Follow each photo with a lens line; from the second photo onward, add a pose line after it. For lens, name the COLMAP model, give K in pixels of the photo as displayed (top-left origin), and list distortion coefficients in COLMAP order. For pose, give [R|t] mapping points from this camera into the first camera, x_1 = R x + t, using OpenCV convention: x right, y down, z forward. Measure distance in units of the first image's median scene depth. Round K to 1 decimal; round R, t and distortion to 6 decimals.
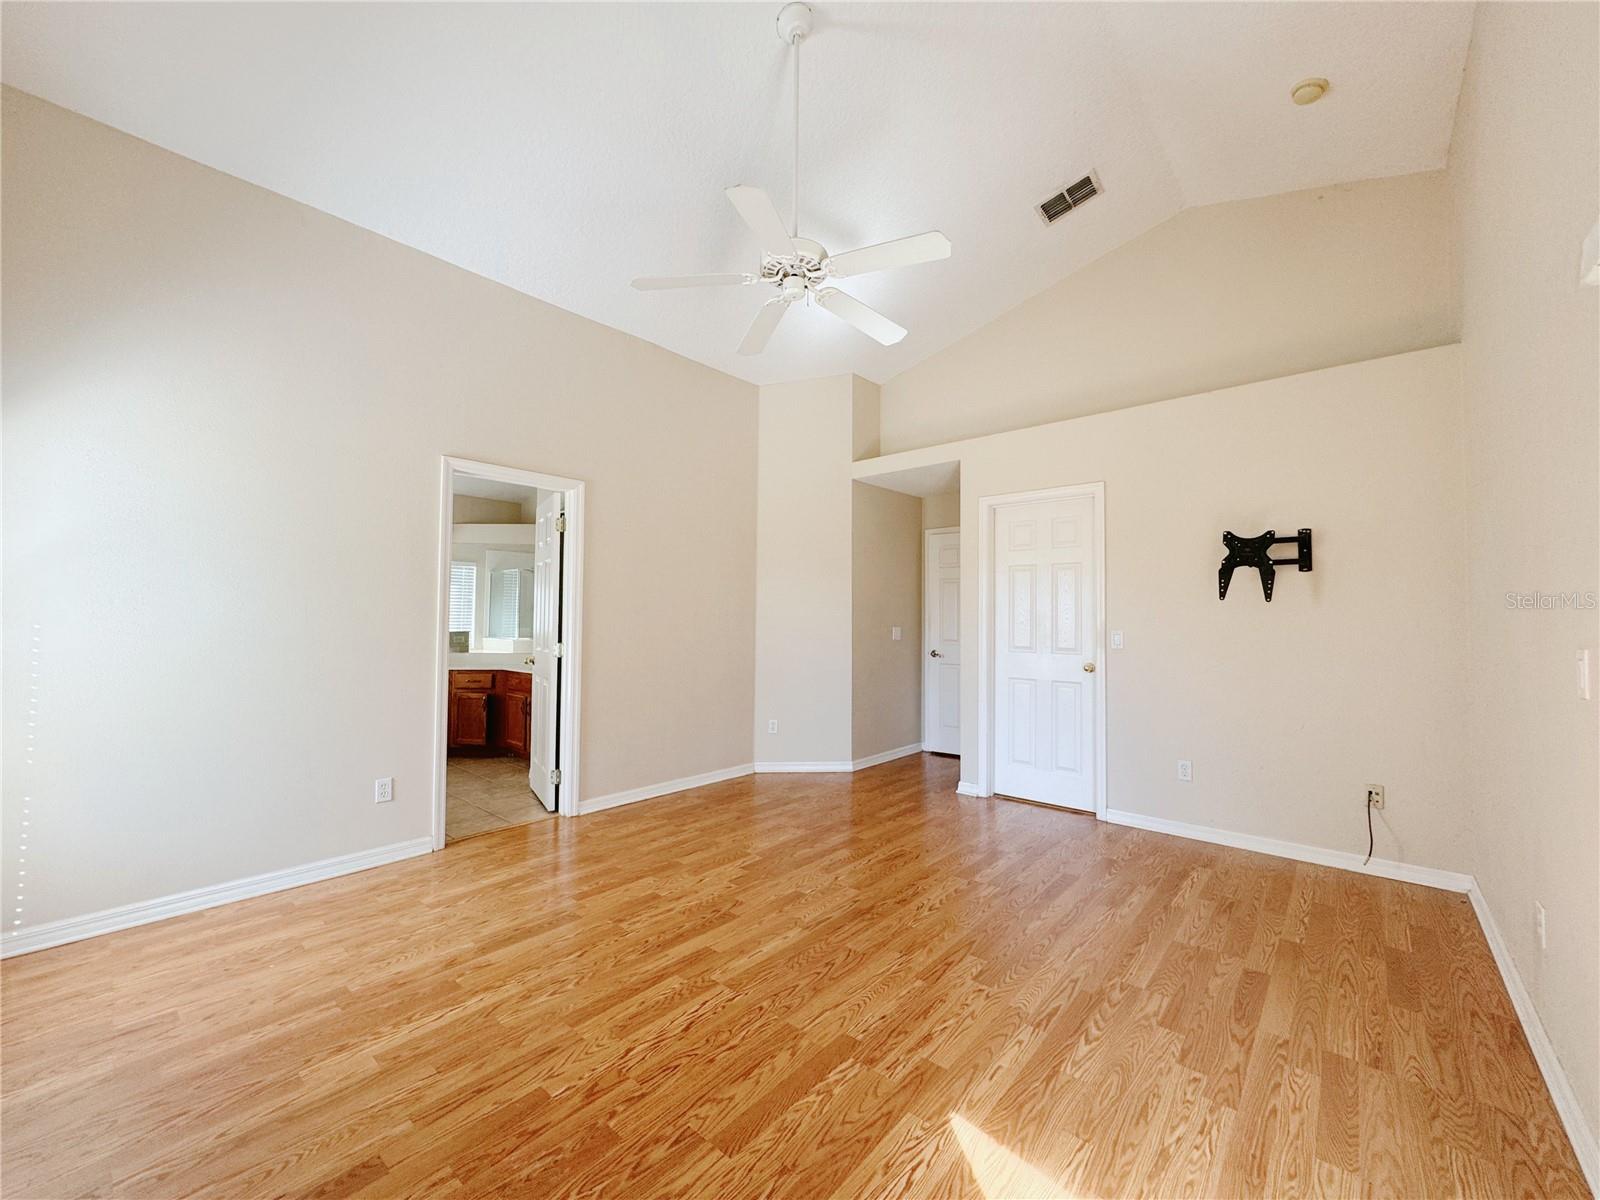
lens RADIAL K [[638.4, 0, 797.7], [0, 638.4, 602.0], [0, 0, 1]] dist [-0.005971, 0.000210]
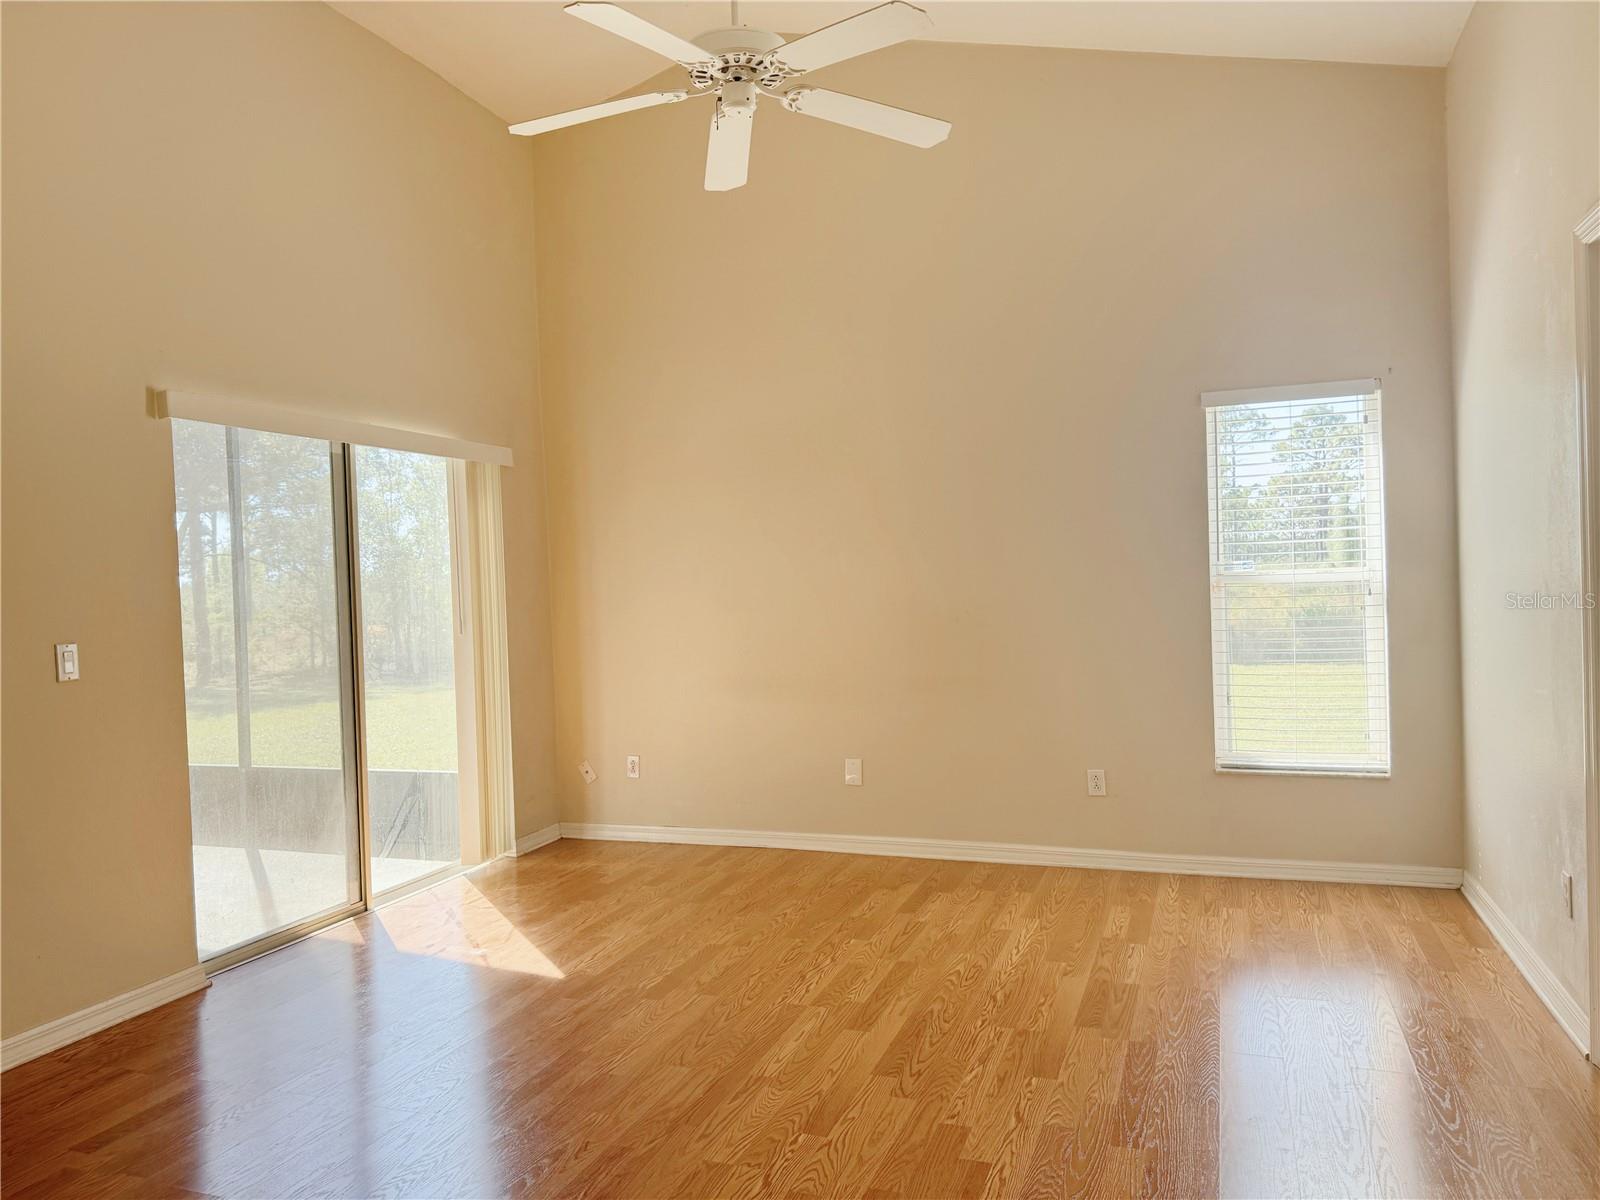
lens RADIAL K [[1130.7, 0, 798.2], [0, 1130.7, 601.5], [0, 0, 1]] dist [0.071165, -0.057118]
pose [[-0.933787, 0.033901, -0.356220, 0.468261], [0.038797, 0.999225, -0.006607, 0.044404], [0.355720, -0.019989, -0.934379, 2.637578]]
